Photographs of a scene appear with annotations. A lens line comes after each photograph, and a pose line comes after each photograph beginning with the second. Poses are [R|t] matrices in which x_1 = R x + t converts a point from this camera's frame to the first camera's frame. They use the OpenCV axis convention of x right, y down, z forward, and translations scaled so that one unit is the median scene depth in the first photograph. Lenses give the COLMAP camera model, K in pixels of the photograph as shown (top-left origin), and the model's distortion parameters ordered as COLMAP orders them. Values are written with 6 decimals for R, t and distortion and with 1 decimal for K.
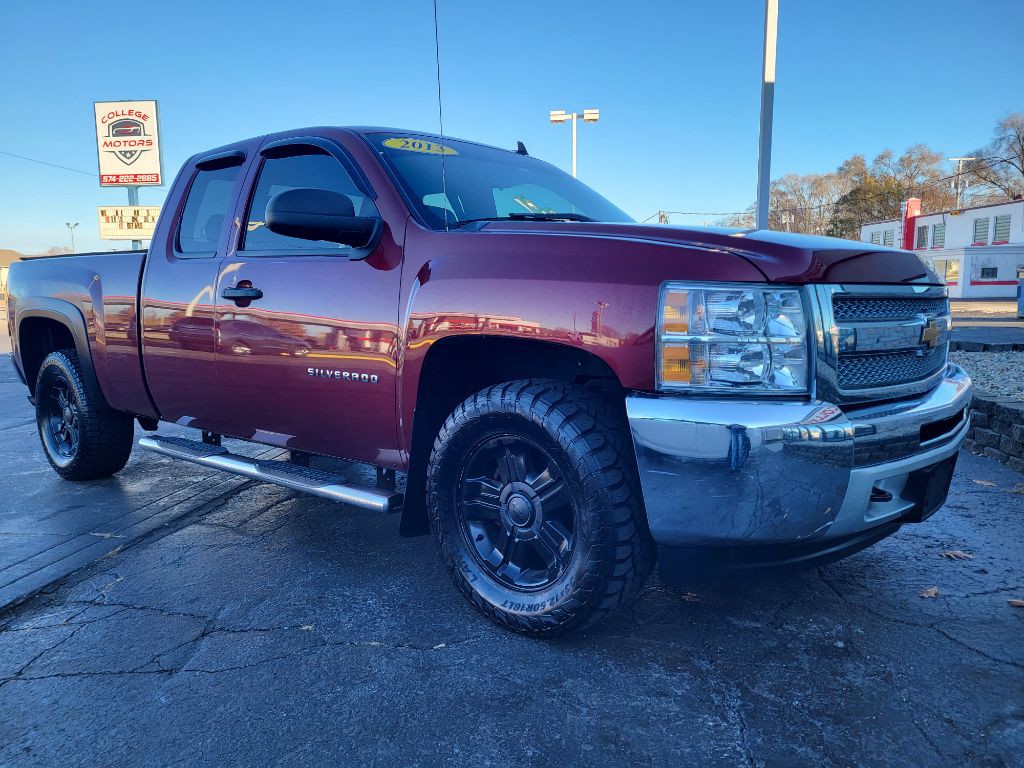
lens RADIAL K [[746.3, 0, 507.9], [0, 746.3, 384.4], [0, 0, 1]] dist [0.030827, -0.005391]
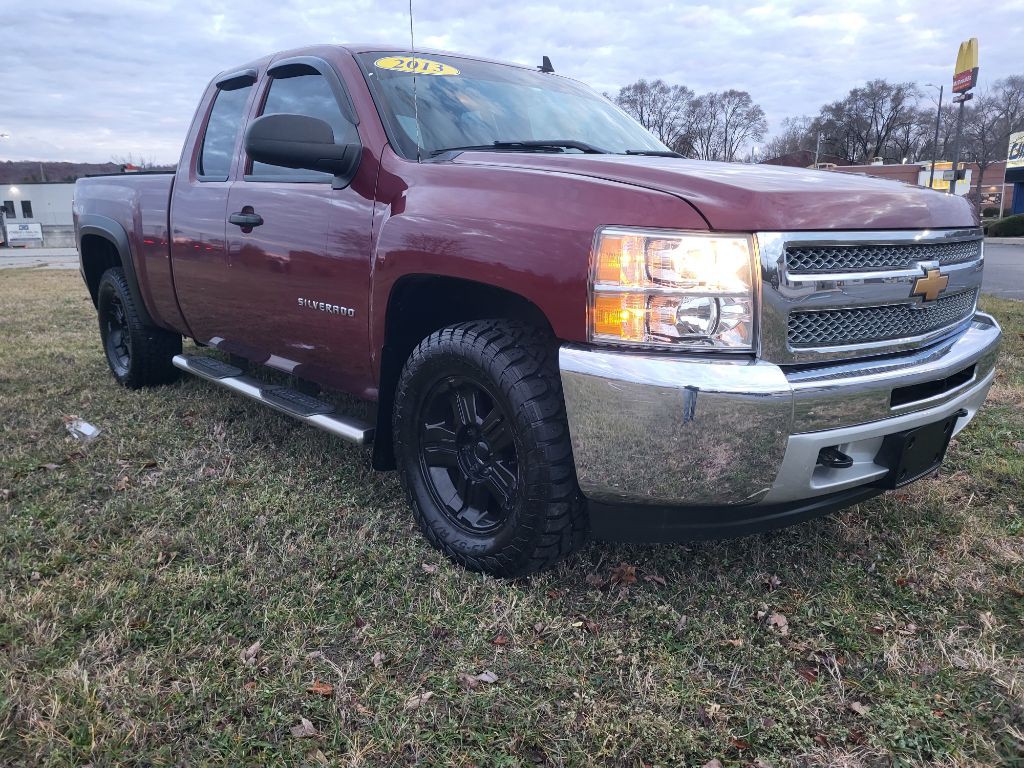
lens RADIAL K [[746.3, 0, 507.9], [0, 746.3, 384.4], [0, 0, 1]] dist [0.030827, -0.005391]
pose [[0.991209, 0.043275, -0.125027, 0.177569], [-0.028840, 0.992943, 0.115037, -0.037055], [0.129122, -0.110419, 0.985462, 0.035821]]
